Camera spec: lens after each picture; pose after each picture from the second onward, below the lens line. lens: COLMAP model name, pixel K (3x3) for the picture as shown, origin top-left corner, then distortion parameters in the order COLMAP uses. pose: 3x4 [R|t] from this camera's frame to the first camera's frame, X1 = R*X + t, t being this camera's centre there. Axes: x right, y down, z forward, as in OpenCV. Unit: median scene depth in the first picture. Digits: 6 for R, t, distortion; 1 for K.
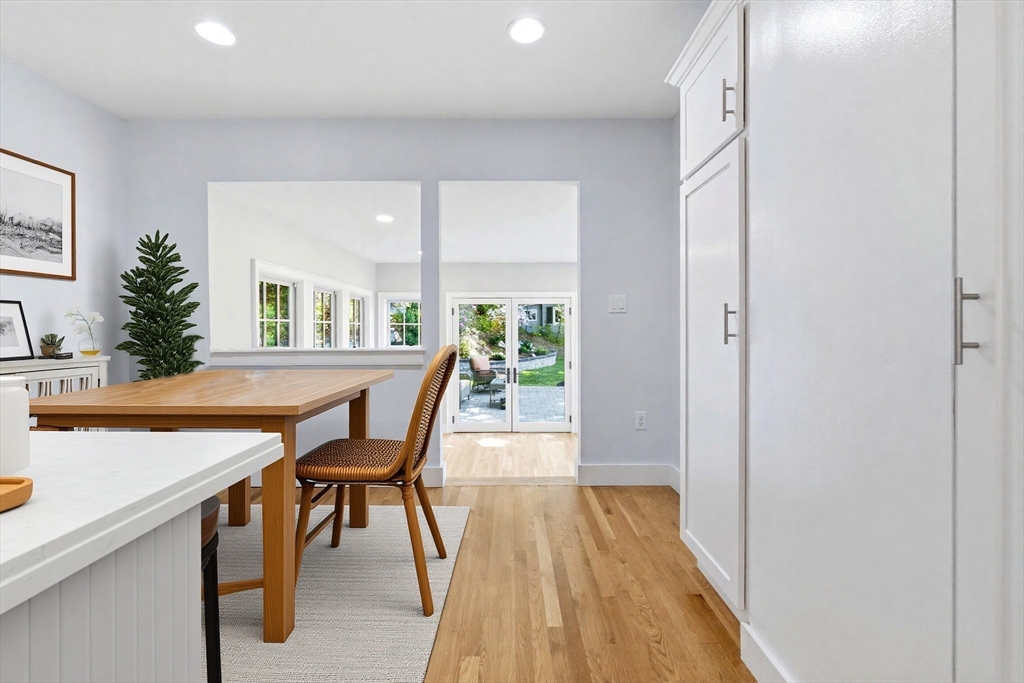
lens RADIAL K [[519.8, 0, 507.7], [0, 519.8, 323.5], [0, 0, 1]] dist [0.000257, -0.070020]
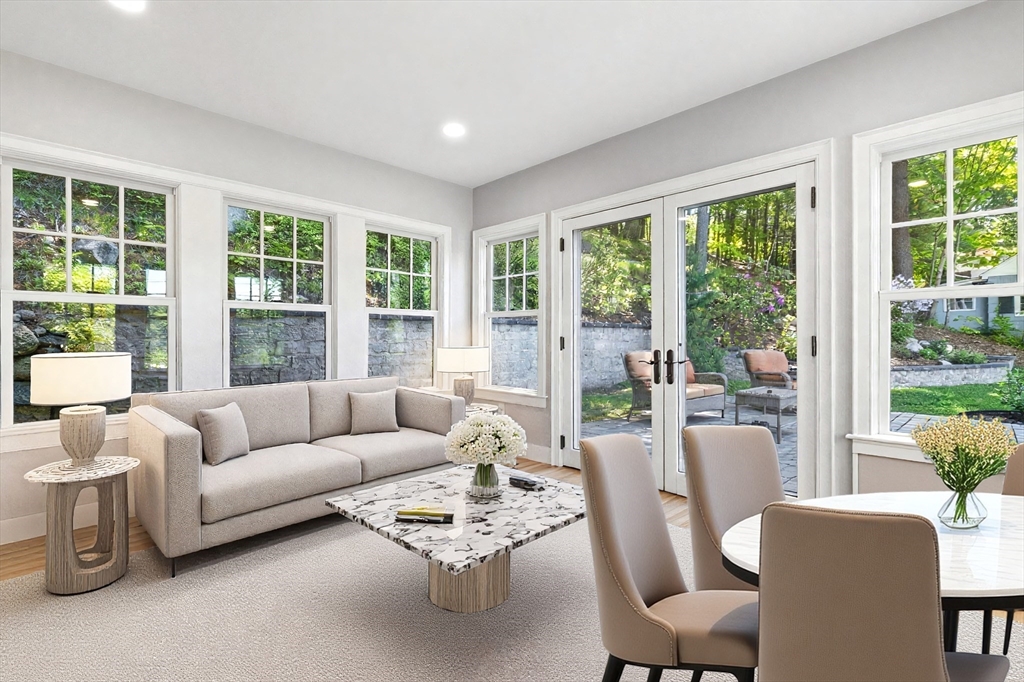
lens RADIAL K [[476.2, 0, 512.0], [0, 476.2, 341.0], [0, 0, 1]] dist [-0.000766, -0.000277]
pose [[0.694692, 0.000065, -0.719307, 1.050257], [0.001787, 0.999997, 0.001815, 0.375055], [0.719305, -0.002546, 0.694690, 3.018655]]
